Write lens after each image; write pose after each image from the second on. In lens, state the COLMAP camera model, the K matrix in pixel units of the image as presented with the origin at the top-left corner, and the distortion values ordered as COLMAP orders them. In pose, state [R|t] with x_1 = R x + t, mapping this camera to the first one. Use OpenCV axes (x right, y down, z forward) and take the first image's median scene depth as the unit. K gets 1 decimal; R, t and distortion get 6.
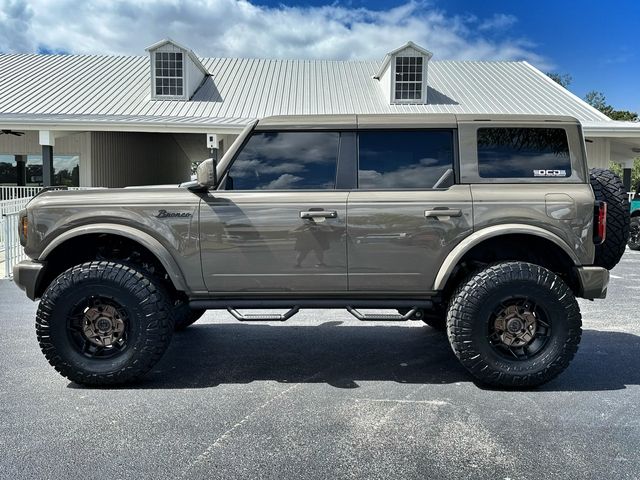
lens RADIAL K [[562.0, 0, 335.2], [0, 562.0, 245.5], [0, 0, 1]] dist [0.052546, -0.010889]
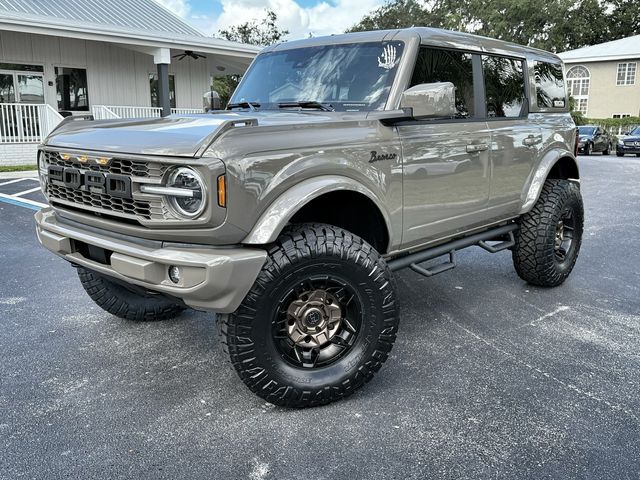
lens RADIAL K [[571.6, 0, 320.4], [0, 571.6, 239.8], [0, 0, 1]] dist [0.092273, -0.163450]
pose [[0.682495, -0.154106, 0.714459, -0.986584], [0.053928, 0.985472, 0.161047, -0.080115], [-0.728898, -0.071385, 0.680891, 0.558024]]
